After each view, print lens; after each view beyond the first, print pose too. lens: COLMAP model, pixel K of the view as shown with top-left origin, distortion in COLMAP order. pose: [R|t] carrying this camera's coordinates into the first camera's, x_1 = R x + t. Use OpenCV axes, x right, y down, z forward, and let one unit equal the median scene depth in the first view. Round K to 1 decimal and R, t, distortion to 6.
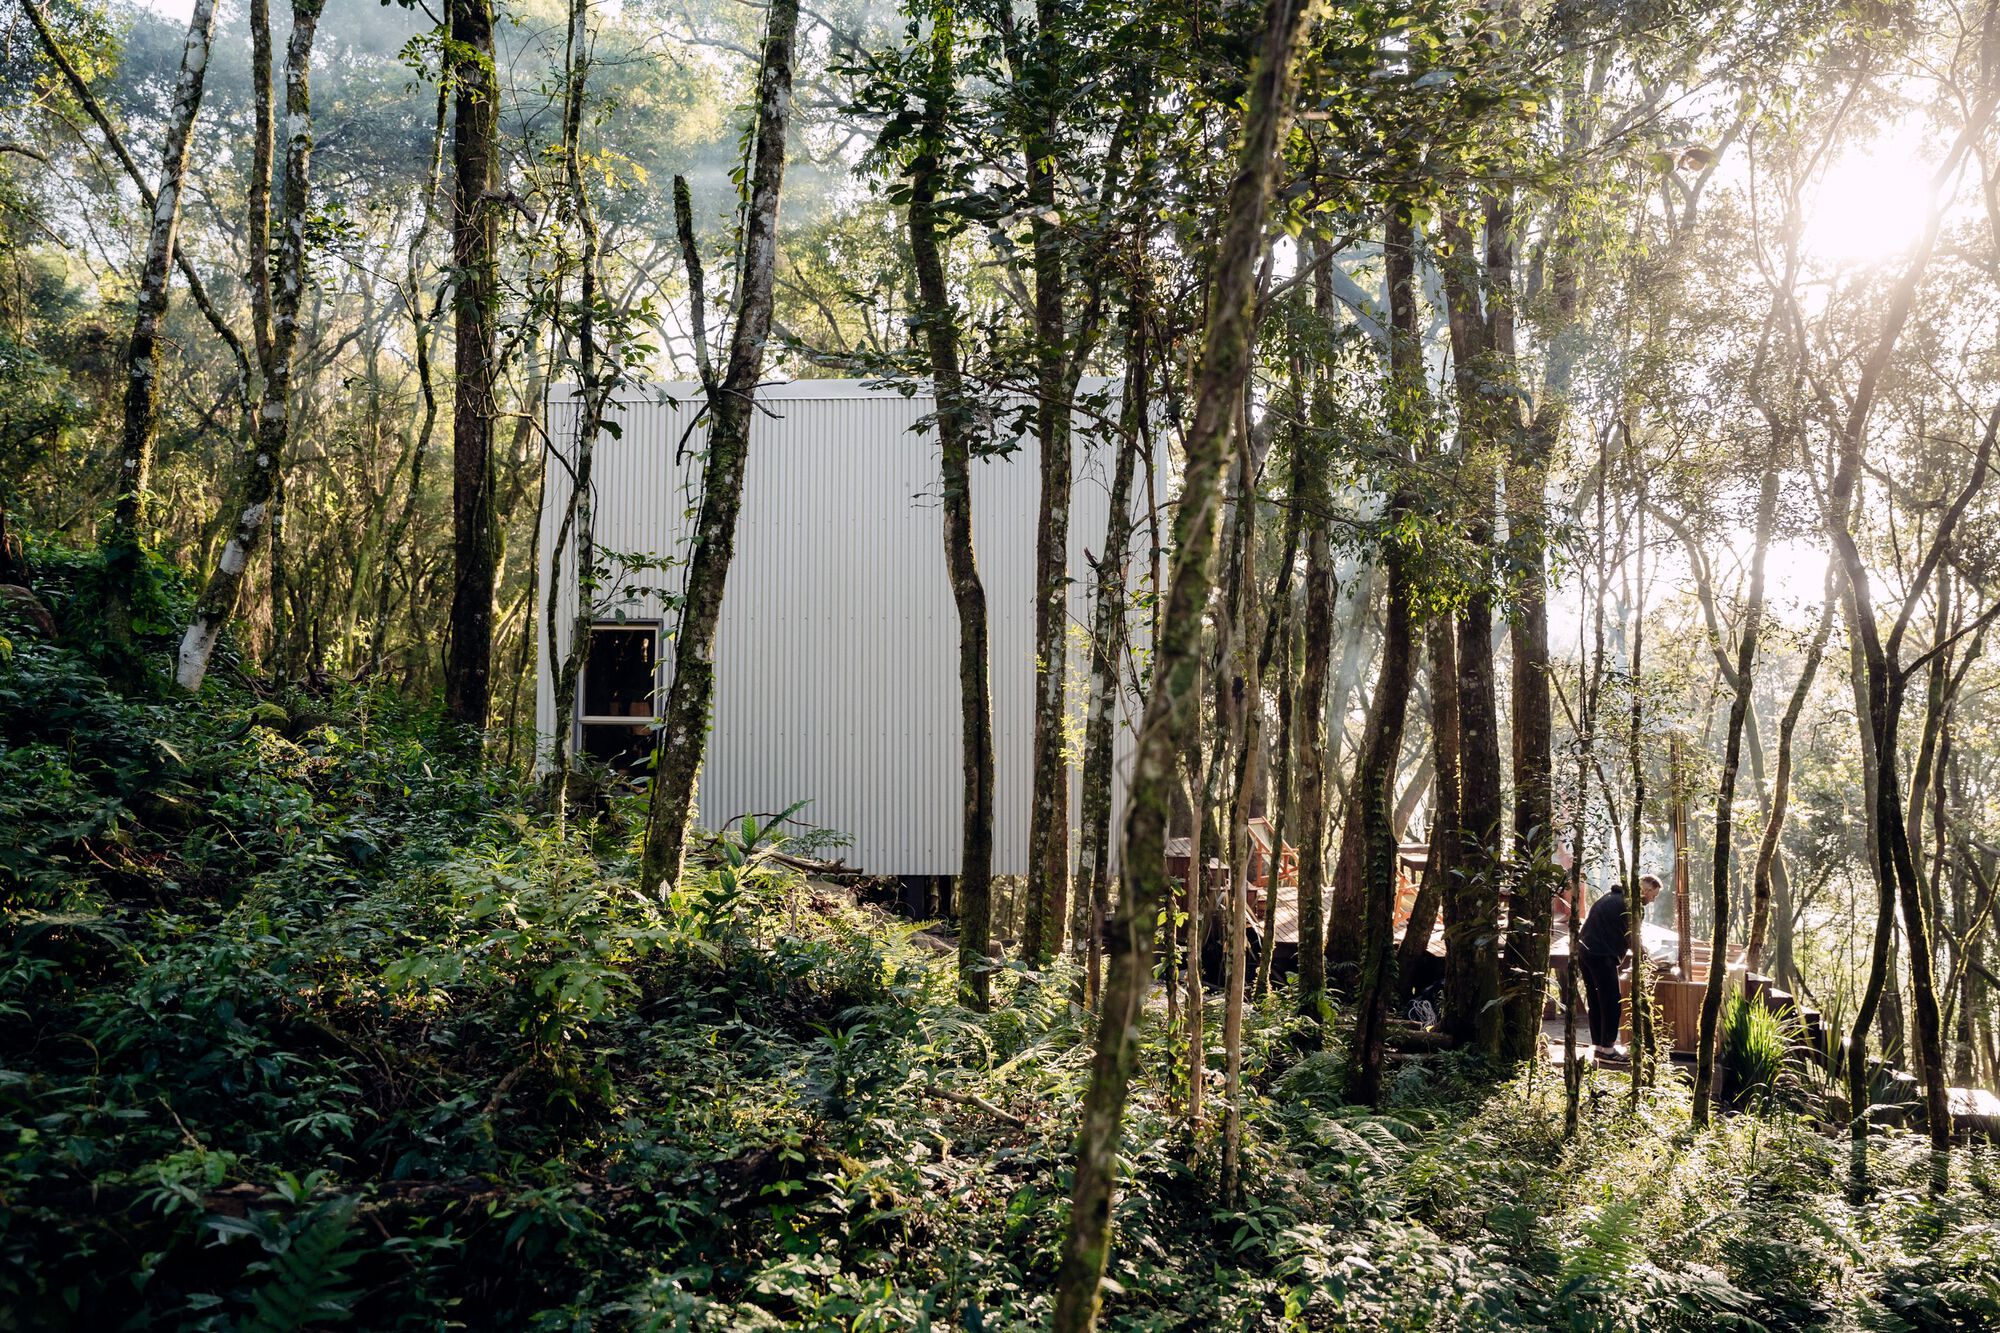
lens RADIAL K [[1590.6, 0, 1000.0], [0, 1590.6, 666.5], [0, 0, 1]] dist [-0.009523, -0.002990]
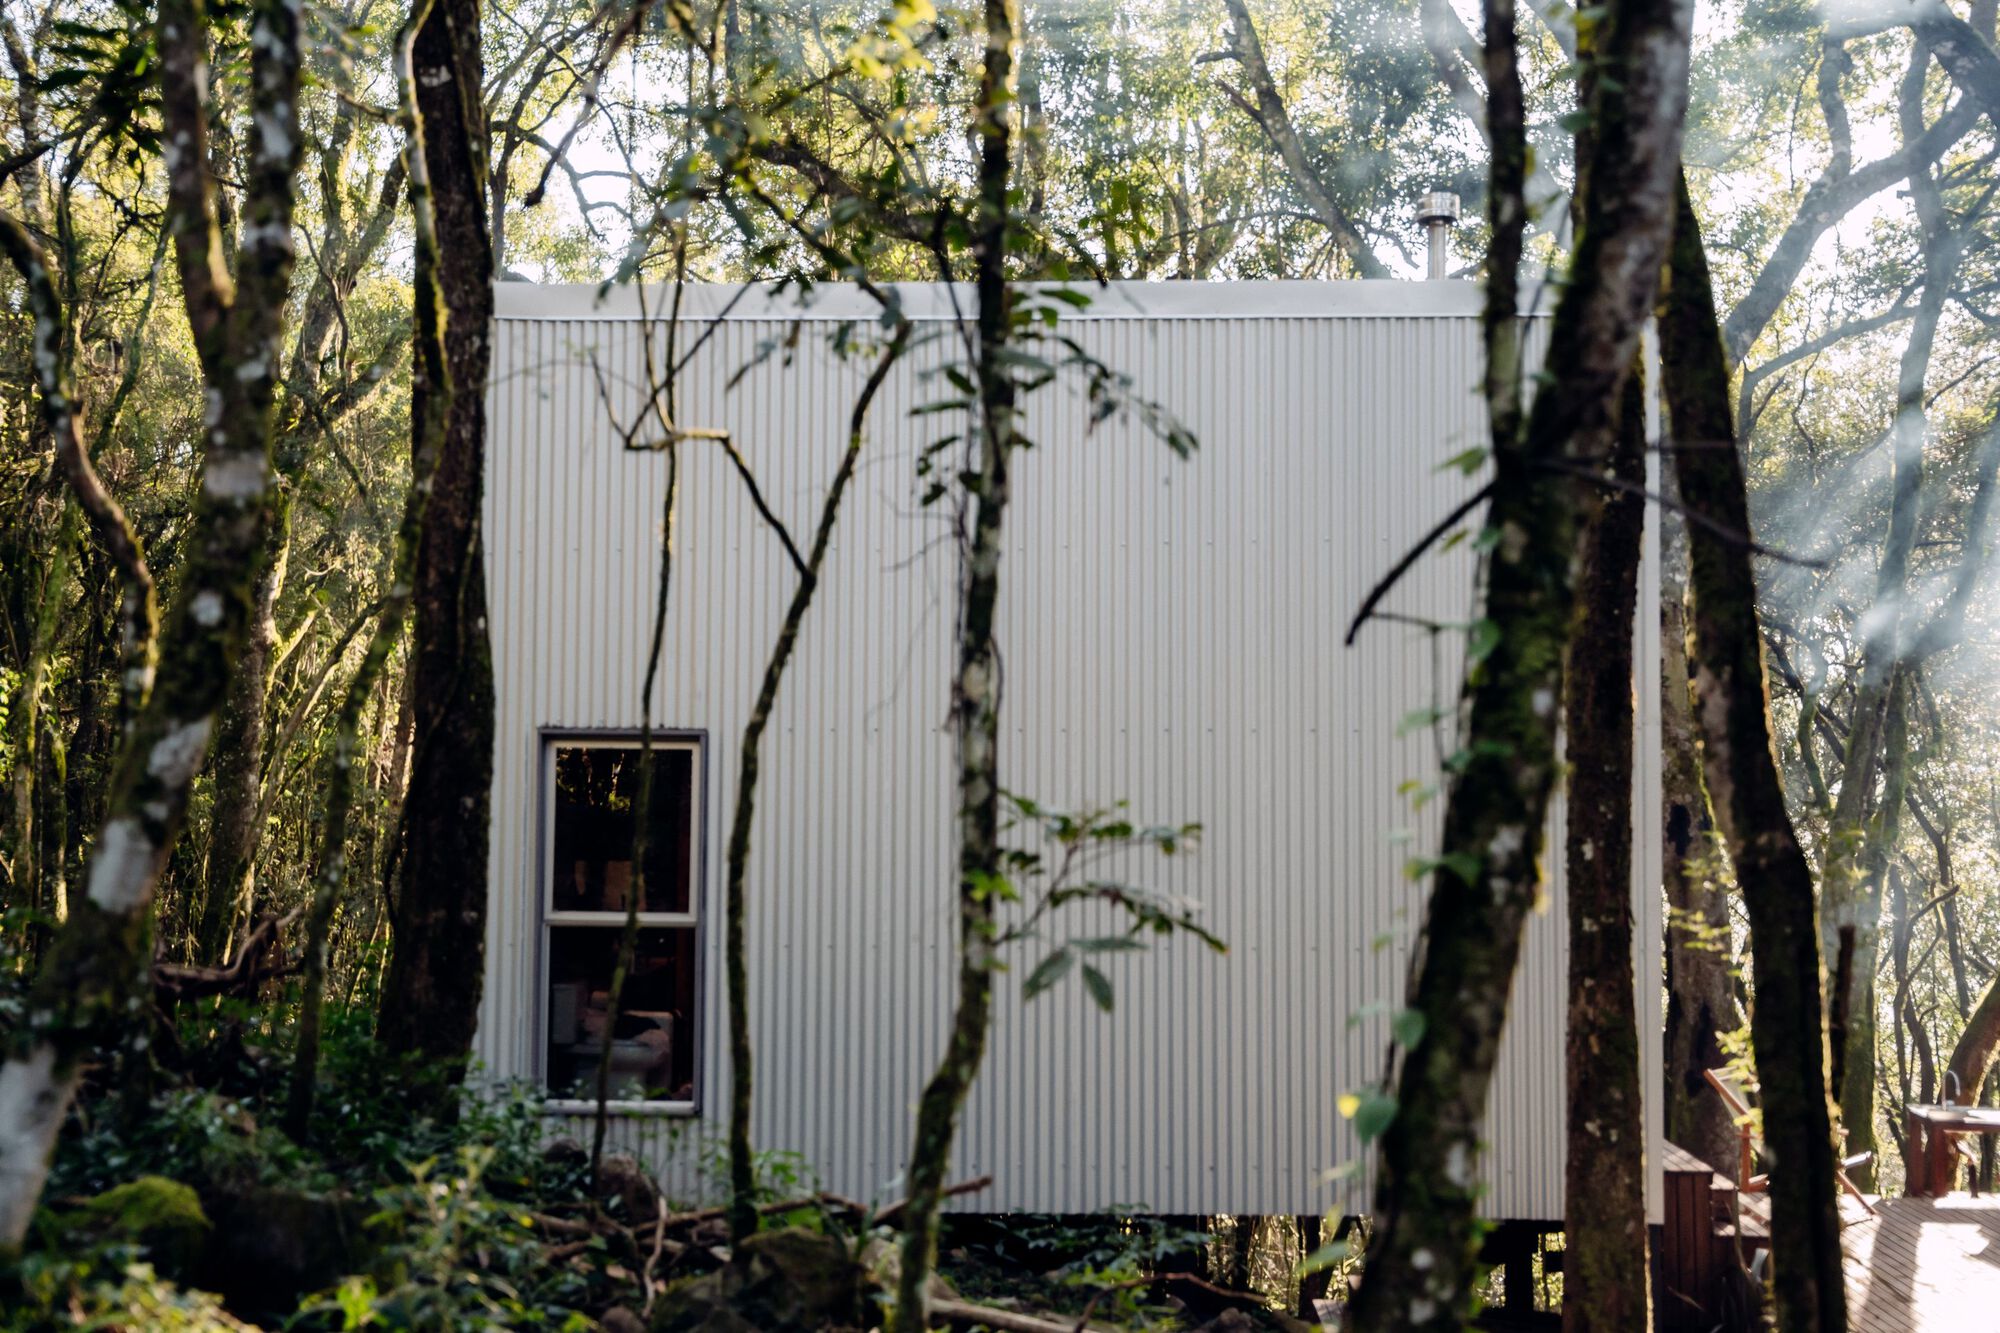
lens RADIAL K [[2355.2, 0, 1000.0], [0, 2355.2, 666.5], [0, 0, 1]] dist [0.004624, 0.013811]
pose [[0.999110, 0.002523, 0.042099, -0.290041], [-0.003001, 0.999932, 0.011275, -0.119060], [-0.042068, -0.011391, 0.999050, 0.418361]]
